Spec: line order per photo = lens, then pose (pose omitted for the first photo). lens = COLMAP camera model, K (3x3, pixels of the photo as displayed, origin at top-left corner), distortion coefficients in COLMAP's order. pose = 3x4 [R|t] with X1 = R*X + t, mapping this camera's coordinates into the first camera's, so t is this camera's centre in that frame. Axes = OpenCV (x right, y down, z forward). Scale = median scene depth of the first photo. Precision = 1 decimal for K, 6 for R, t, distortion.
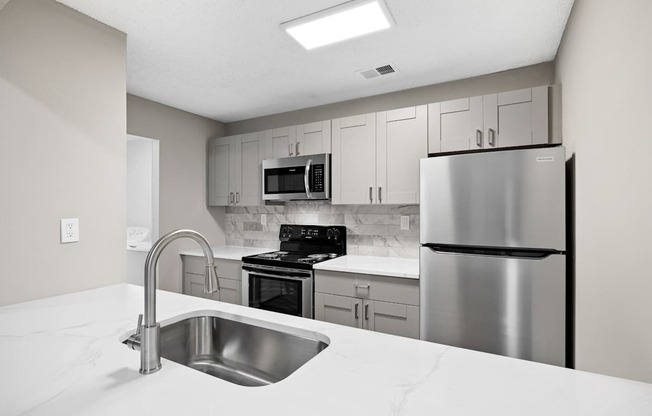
lens RADIAL K [[314.6, 0, 326.0], [0, 314.6, 208.0], [0, 0, 1]] dist [-0.000033, -0.000287]
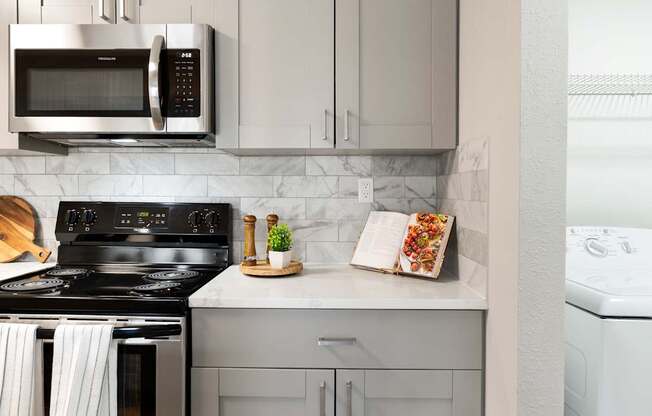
lens RADIAL K [[445.0, 0, 325.7], [0, 445.0, 195.6], [0, 0, 1]] dist [-0.000047, 0.000498]
pose [[0.883891, 0.003127, 0.467682, -0.122927], [-0.007096, 0.999952, 0.006725, 0.043250], [-0.467638, -0.009263, 0.883871, 0.382239]]
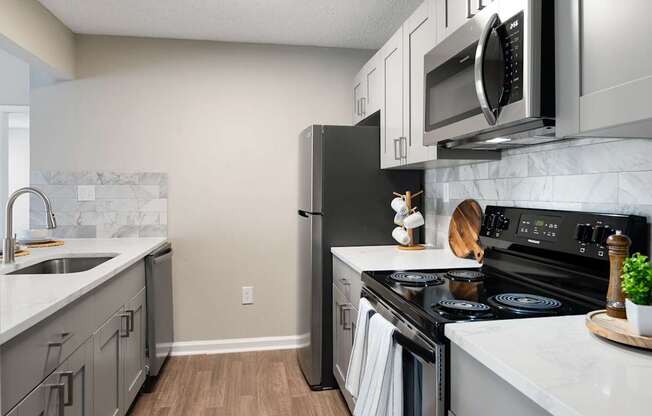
lens RADIAL K [[445.0, 0, 325.7], [0, 445.0, 195.6], [0, 0, 1]] dist [-0.000047, 0.000498]
pose [[0.631896, 0.005634, -0.775033, 0.199465], [0.003170, 0.999946, 0.009854, 0.036727], [0.775047, -0.008683, 0.631844, 0.530740]]
